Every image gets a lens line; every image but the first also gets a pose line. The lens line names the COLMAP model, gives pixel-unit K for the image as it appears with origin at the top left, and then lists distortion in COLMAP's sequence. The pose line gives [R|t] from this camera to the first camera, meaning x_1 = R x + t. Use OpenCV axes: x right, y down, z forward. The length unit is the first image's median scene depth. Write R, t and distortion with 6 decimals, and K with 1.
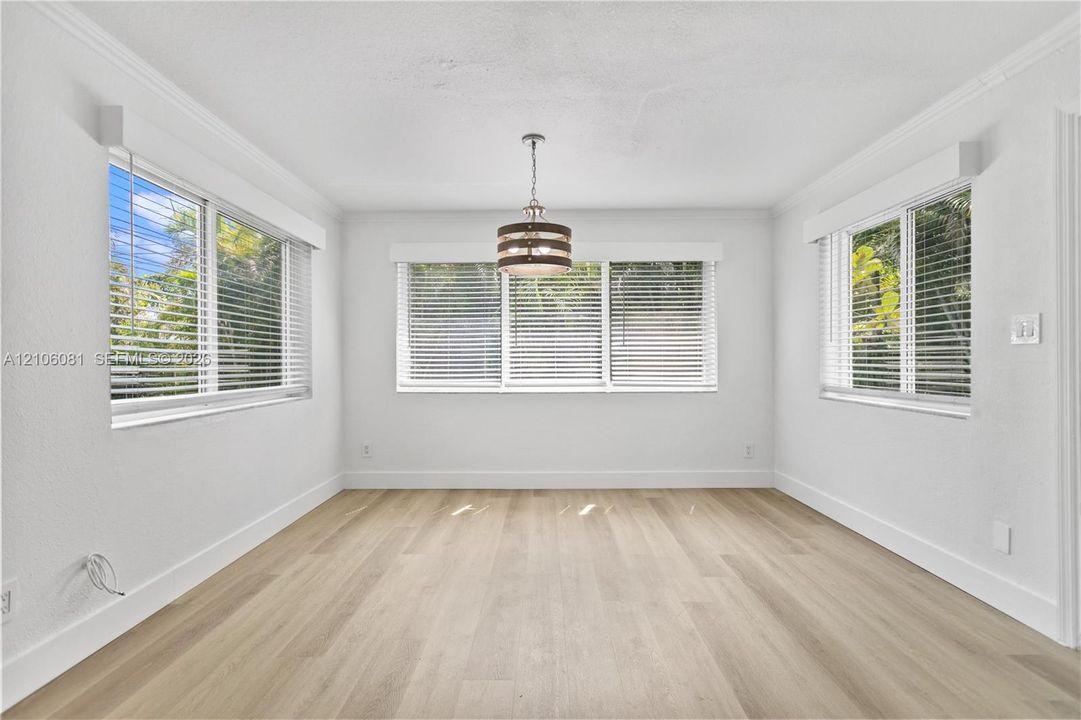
lens RADIAL K [[526.9, 0, 526.7], [0, 526.9, 364.1], [0, 0, 1]] dist [0.011984, 0.001317]
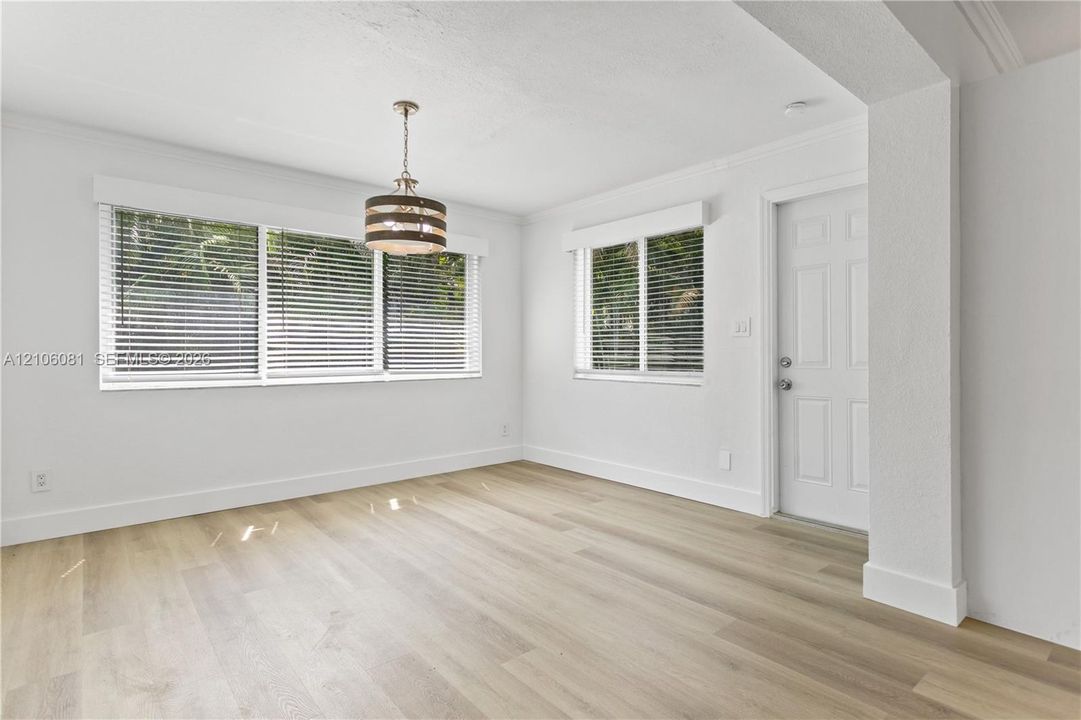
lens RADIAL K [[556.6, 0, 526.1], [0, 556.6, 357.0], [0, 0, 1]] dist [0.009009, 0.000553]
pose [[0.754111, -0.002897, 0.656741, -0.394703], [0.003637, 0.999993, 0.000234, 0.013475], [-0.656737, 0.002212, 0.754117, 0.097795]]
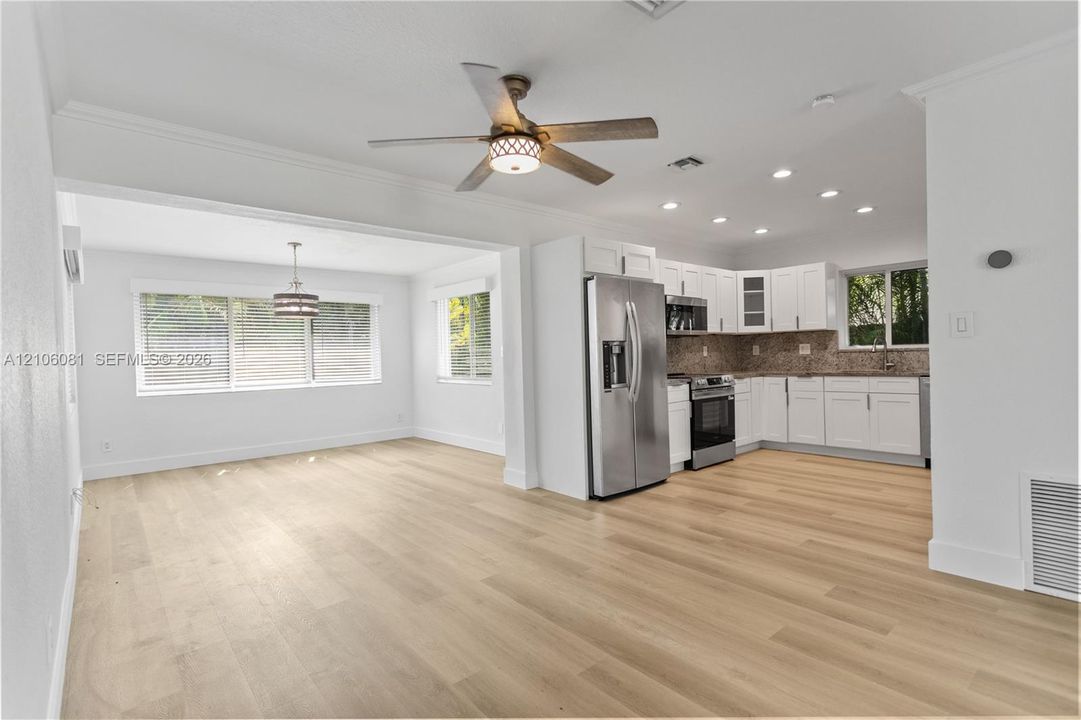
lens RADIAL K [[556.6, 0, 546.0], [0, 556.6, 362.6], [0, 0, 1]] dist [0.009009, 0.000553]
pose [[0.750773, -0.025380, 0.660072, -0.503693], [0.028010, 0.999586, 0.006575, -0.011308], [-0.659966, 0.013552, 0.751173, -0.815902]]
